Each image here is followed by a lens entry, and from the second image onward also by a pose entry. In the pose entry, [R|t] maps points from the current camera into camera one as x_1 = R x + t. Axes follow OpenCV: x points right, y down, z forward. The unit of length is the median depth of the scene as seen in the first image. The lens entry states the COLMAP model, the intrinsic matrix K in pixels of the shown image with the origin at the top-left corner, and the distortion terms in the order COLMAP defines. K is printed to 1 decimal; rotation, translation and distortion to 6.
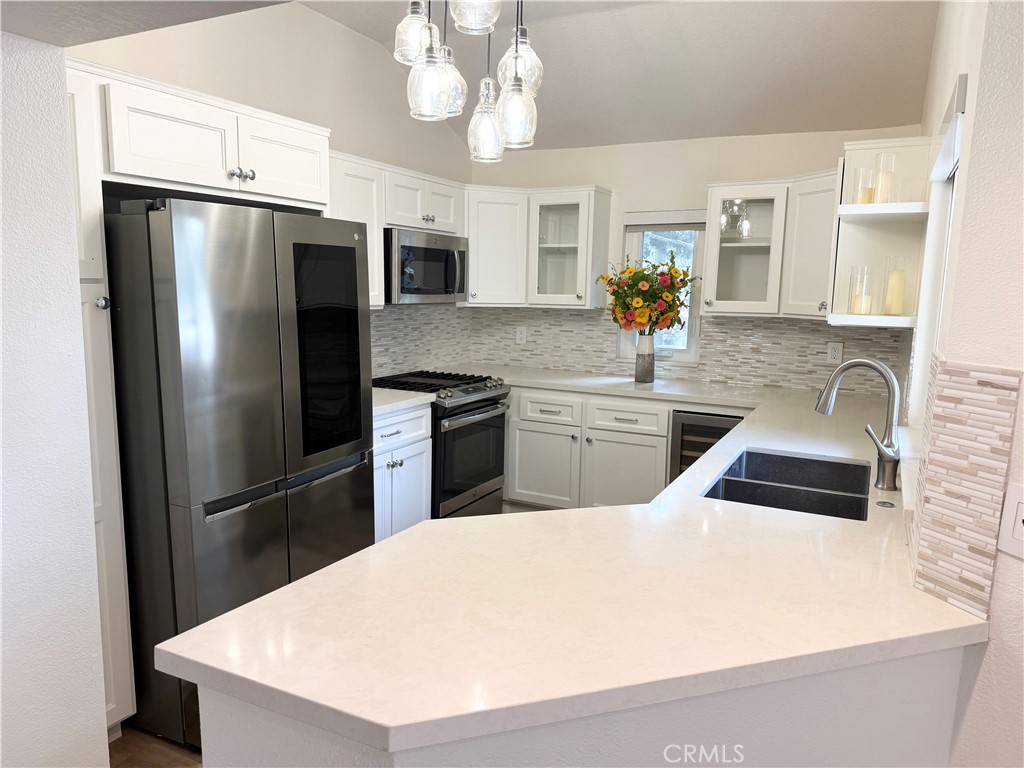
lens RADIAL K [[711.5, 0, 512.0], [0, 711.5, 384.0], [0, 0, 1]] dist [0.124994, -0.165224]
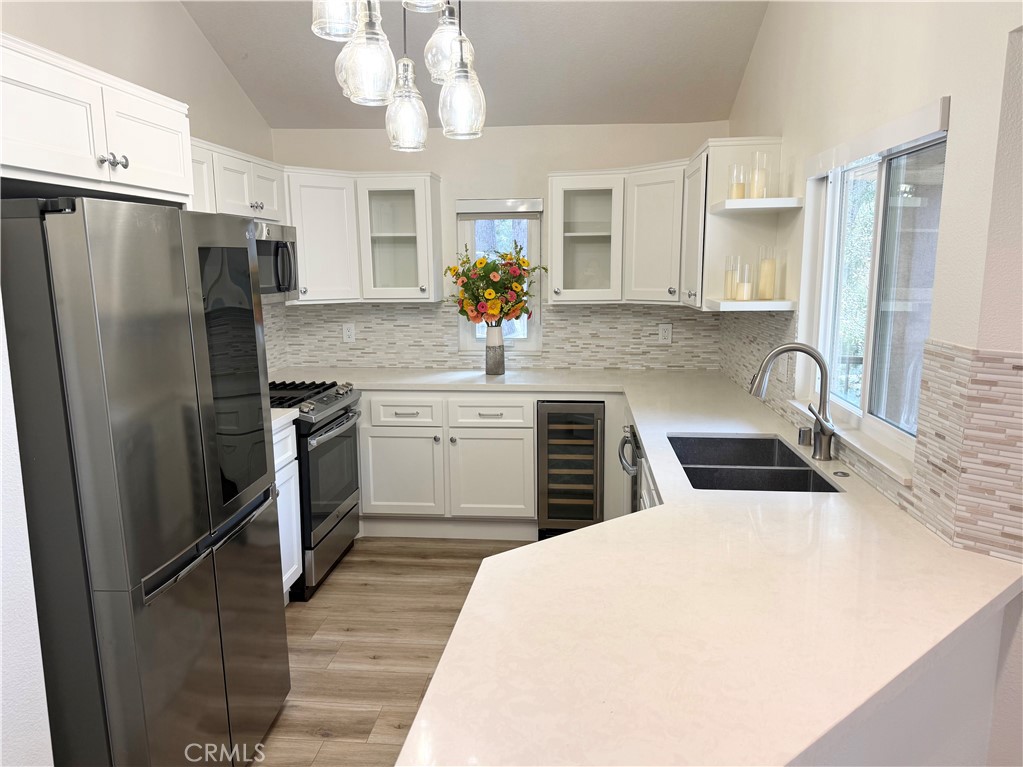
lens RADIAL K [[741.1, 0, 511.5], [0, 741.1, 383.5], [0, 0, 1]] dist [0.135408, -0.194682]
pose [[0.931428, -0.085484, 0.353744, -0.169016], [0.078601, 0.996333, 0.033809, -0.024833], [-0.355337, -0.003686, 0.934731, 0.043950]]
